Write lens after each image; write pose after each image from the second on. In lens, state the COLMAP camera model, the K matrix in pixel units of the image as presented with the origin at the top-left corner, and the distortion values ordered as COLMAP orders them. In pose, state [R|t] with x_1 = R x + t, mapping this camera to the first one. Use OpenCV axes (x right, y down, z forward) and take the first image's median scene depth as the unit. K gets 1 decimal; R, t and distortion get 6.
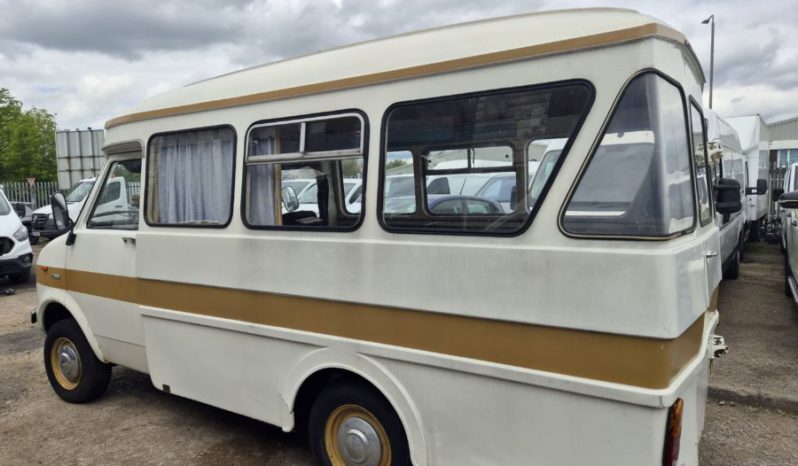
lens RADIAL K [[528.1, 0, 403.3], [0, 528.1, 233.5], [0, 0, 1]] dist [0.073011, -0.053705]
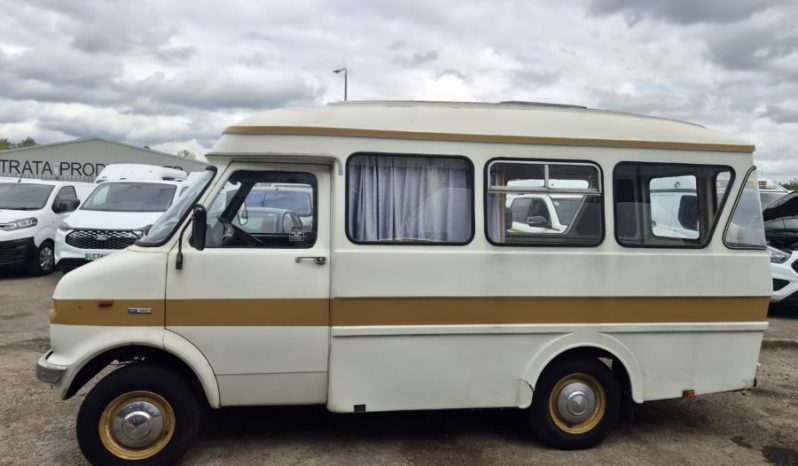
lens RADIAL K [[504.5, 0, 398.8], [0, 504.5, 214.1], [0, 0, 1]] dist [0.060673, -0.045782]
pose [[0.744079, 0.018069, 0.667847, -1.184095], [0.010730, 0.999182, -0.038988, -0.036803], [-0.668005, 0.036177, 0.743277, 0.281909]]
